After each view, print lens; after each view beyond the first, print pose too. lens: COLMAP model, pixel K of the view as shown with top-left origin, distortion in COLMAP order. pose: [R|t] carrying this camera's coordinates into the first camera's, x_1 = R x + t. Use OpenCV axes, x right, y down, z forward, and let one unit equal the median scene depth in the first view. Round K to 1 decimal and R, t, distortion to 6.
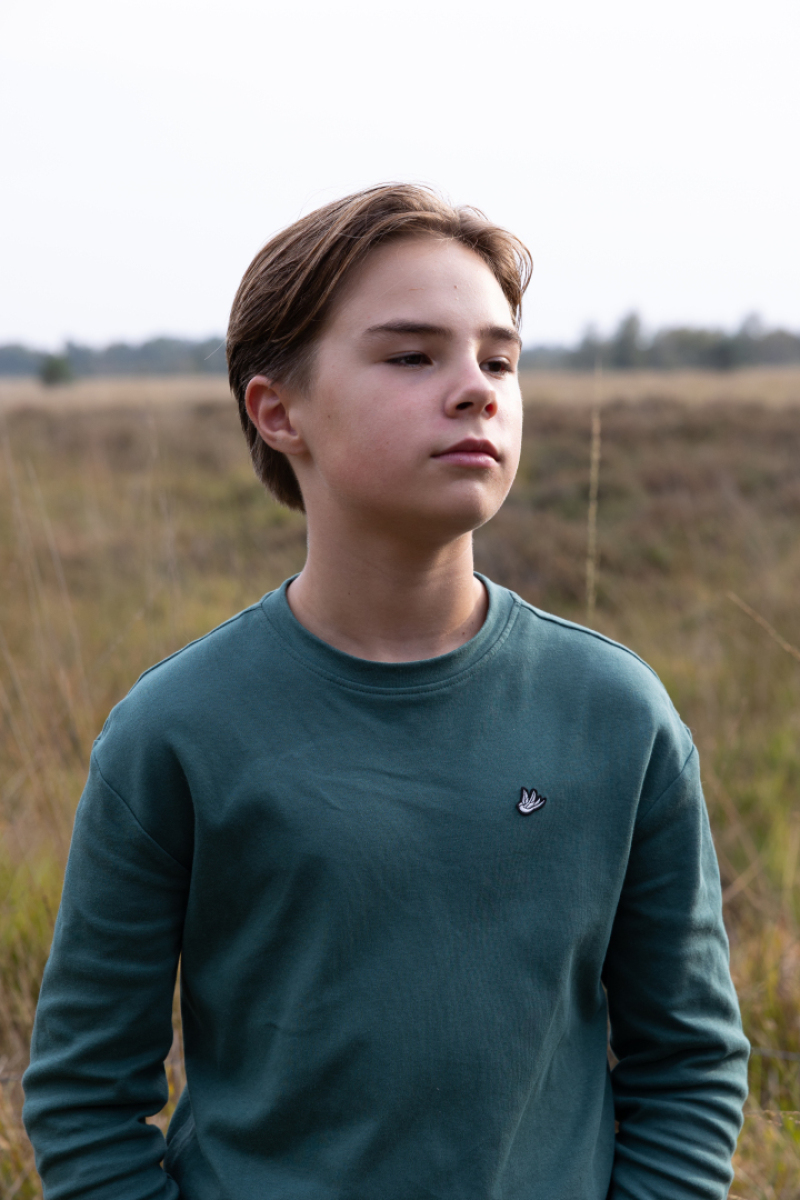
lens RADIAL K [[2347.3, 0, 397.3], [0, 2347.3, 602.9], [0, 0, 1]] dist [0.059046, 0.000000]
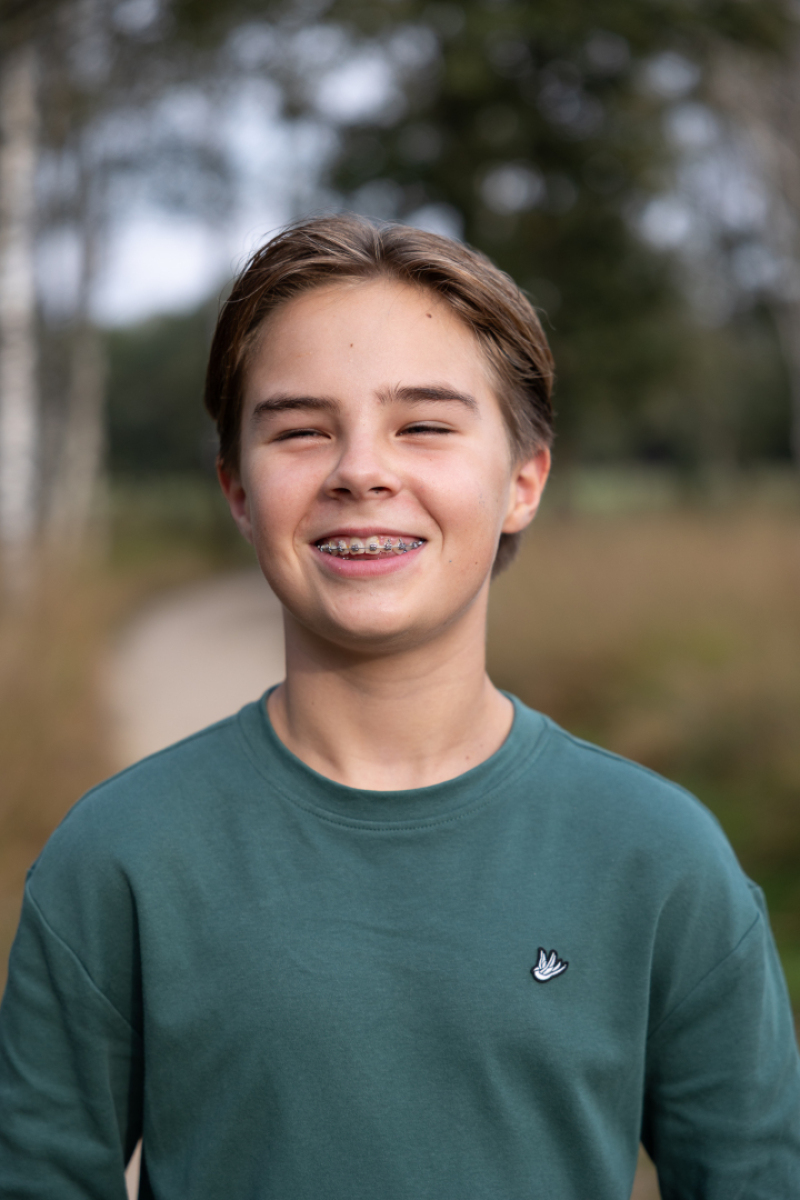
lens RADIAL K [[2347.3, 0, 405.7], [0, 2347.3, 603.8], [0, 0, 1]] dist [0.059046, 0.000000]
pose [[0.999709, 0.012547, -0.020590, 0.021838], [-0.013738, 0.998179, -0.058743, 0.008392], [0.019816, 0.059009, 0.998061, 0.179903]]
